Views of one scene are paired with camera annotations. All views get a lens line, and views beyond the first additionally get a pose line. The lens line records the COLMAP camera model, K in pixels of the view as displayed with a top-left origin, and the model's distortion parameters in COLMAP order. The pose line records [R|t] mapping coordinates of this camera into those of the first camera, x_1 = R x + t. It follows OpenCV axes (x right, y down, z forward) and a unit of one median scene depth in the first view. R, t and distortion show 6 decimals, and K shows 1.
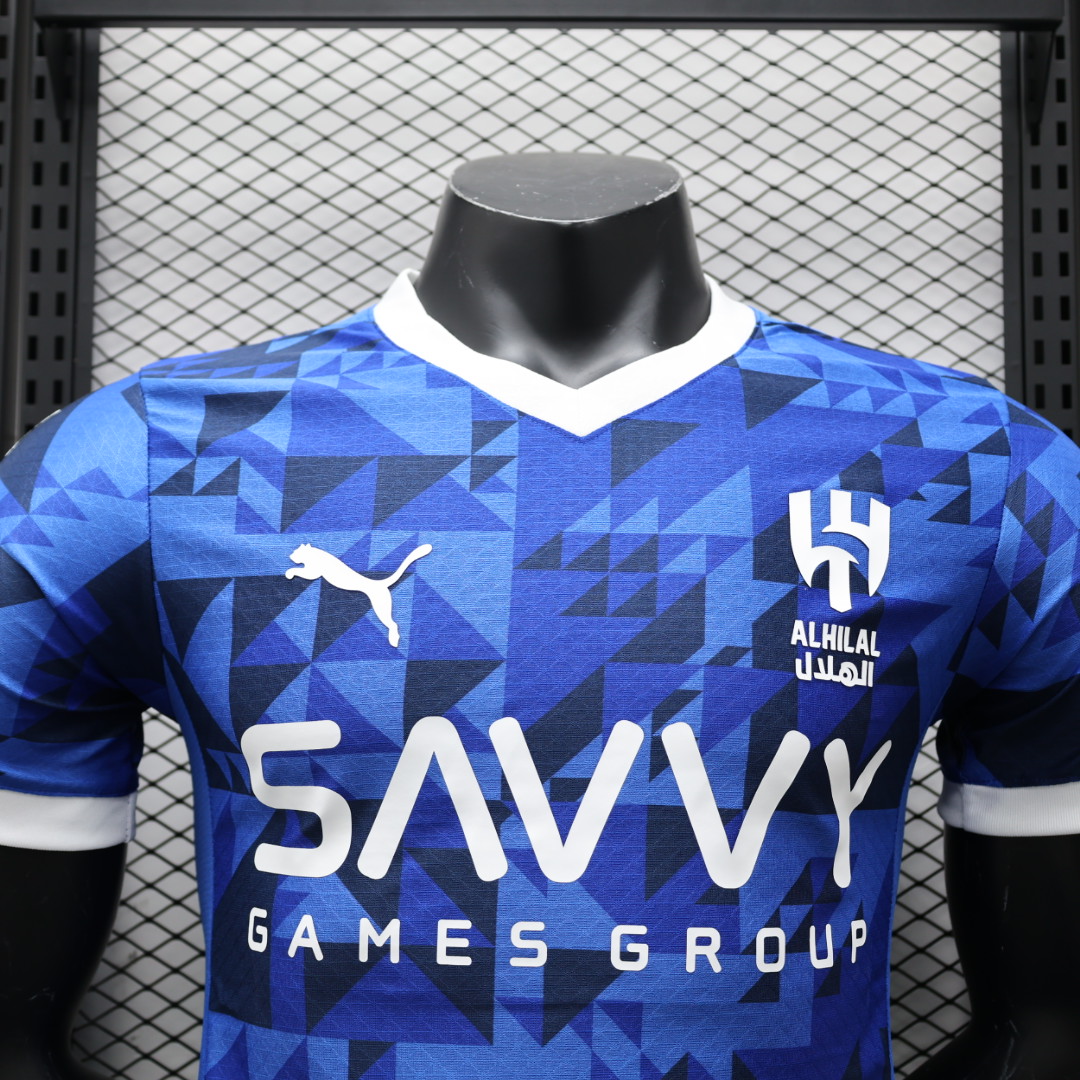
lens RADIAL K [[1834.5, 0, 540.0], [0, 1834.5, 540.0], [0, 0, 1]] dist [-0.000707, 0.032561]
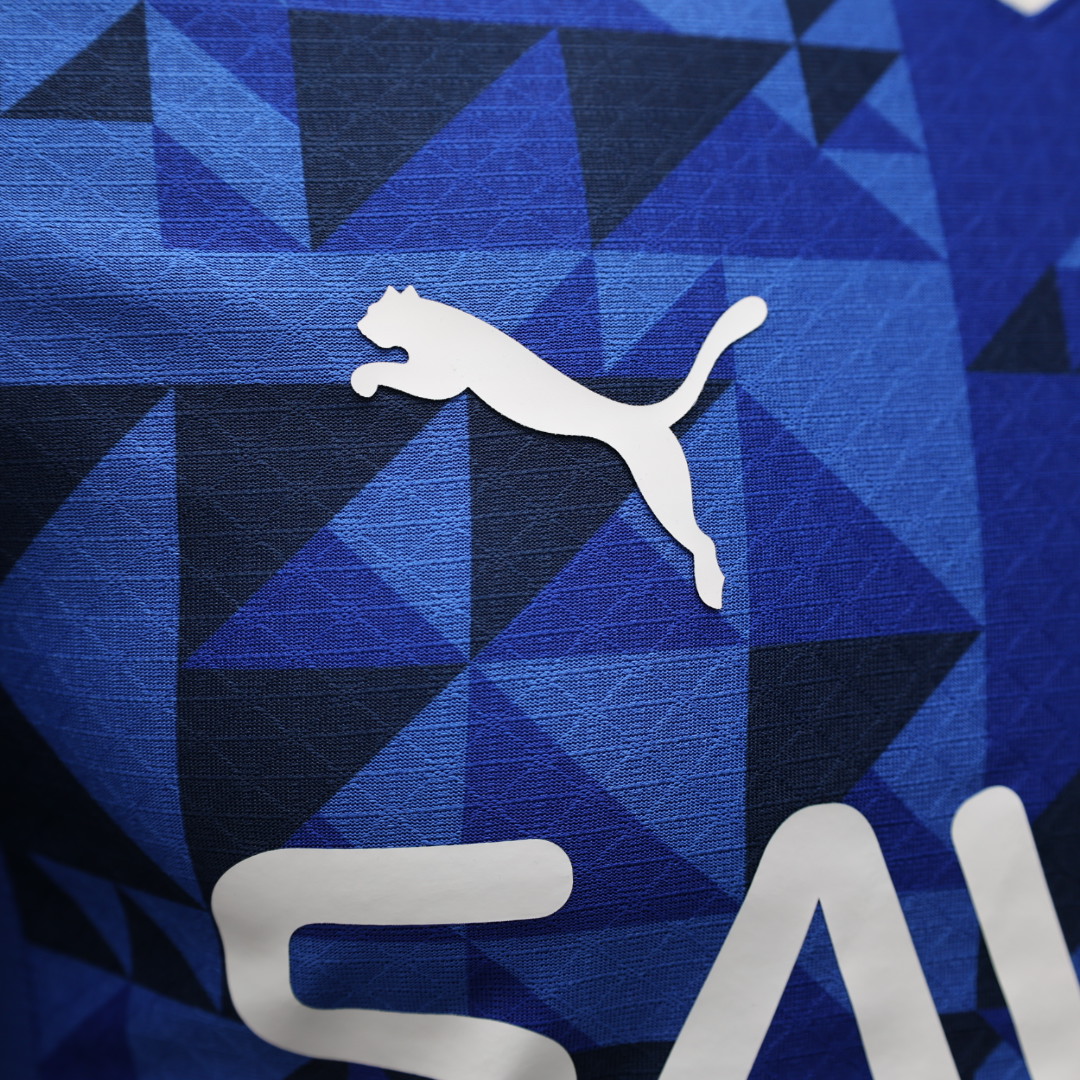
lens RADIAL K [[1834.5, 0, 540.0], [0, 1834.5, 540.0], [0, 0, 1]] dist [-0.000707, 0.032561]
pose [[0.935882, -0.029819, 0.351050, -0.222158], [-0.040218, 0.980856, 0.190535, -0.017097], [-0.350011, -0.192437, 0.916766, 0.684979]]
